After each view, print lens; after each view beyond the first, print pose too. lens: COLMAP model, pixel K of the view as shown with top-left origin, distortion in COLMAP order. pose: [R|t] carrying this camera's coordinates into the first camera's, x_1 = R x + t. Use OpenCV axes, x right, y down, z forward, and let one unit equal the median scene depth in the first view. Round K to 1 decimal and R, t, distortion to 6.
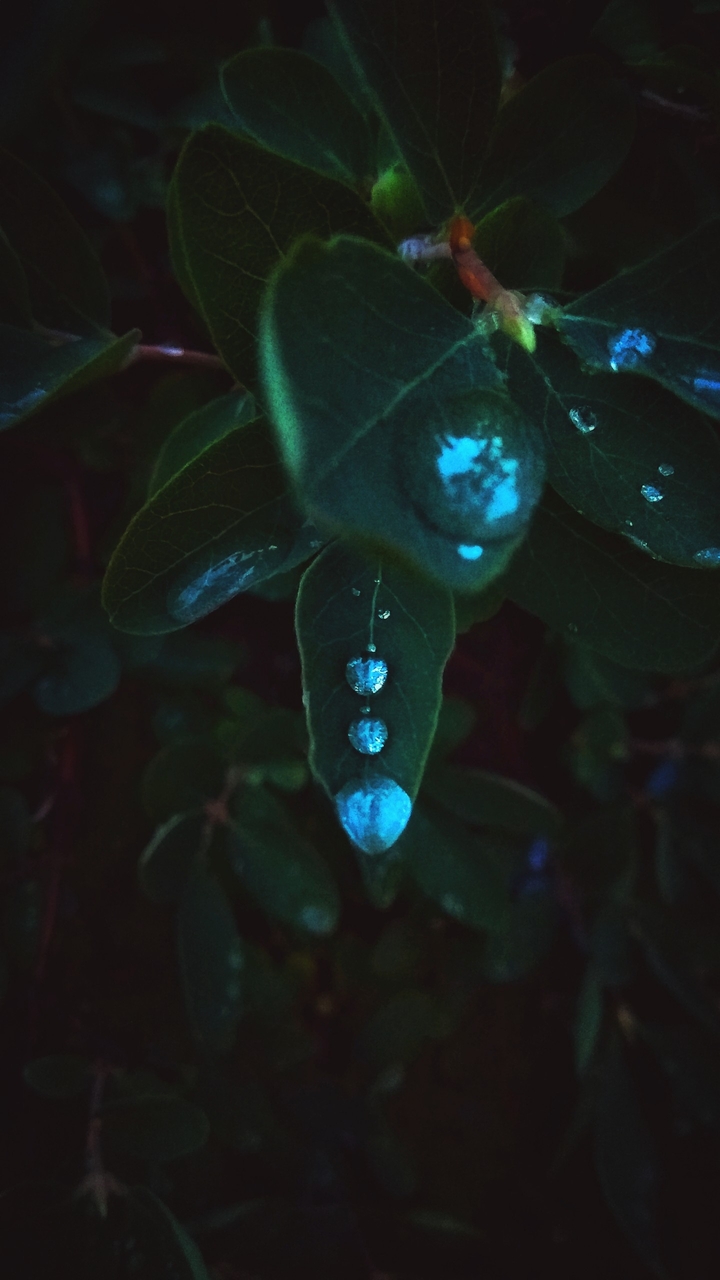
lens RADIAL K [[1018.7, 0, 356.3], [0, 1018.7, 645.0], [0, 0, 1]] dist [0.087867, -0.225068]
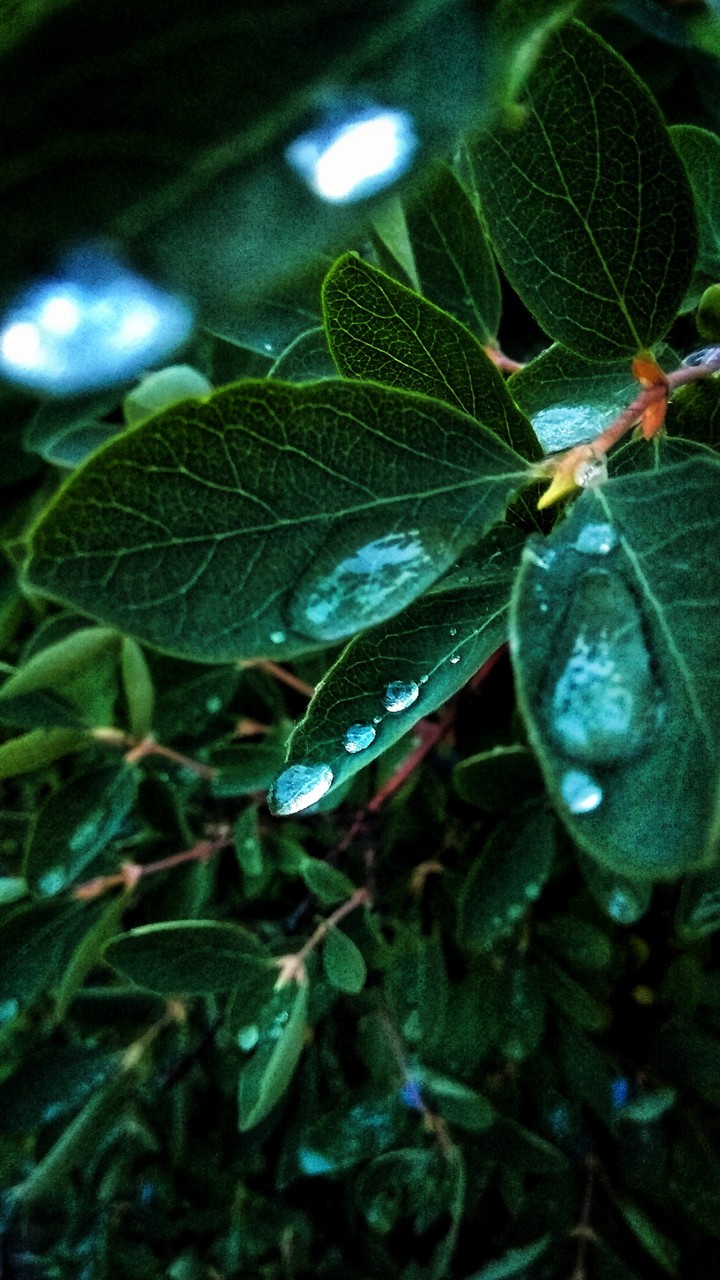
lens RADIAL K [[1018.7, 0, 356.3], [0, 1018.7, 645.0], [0, 0, 1]] dist [0.087867, -0.225068]
pose [[0.720683, 0.453533, -0.524332, 0.666707], [-0.398674, 0.889879, 0.221752, -0.312958], [0.567164, 0.049225, 0.822133, -0.033392]]
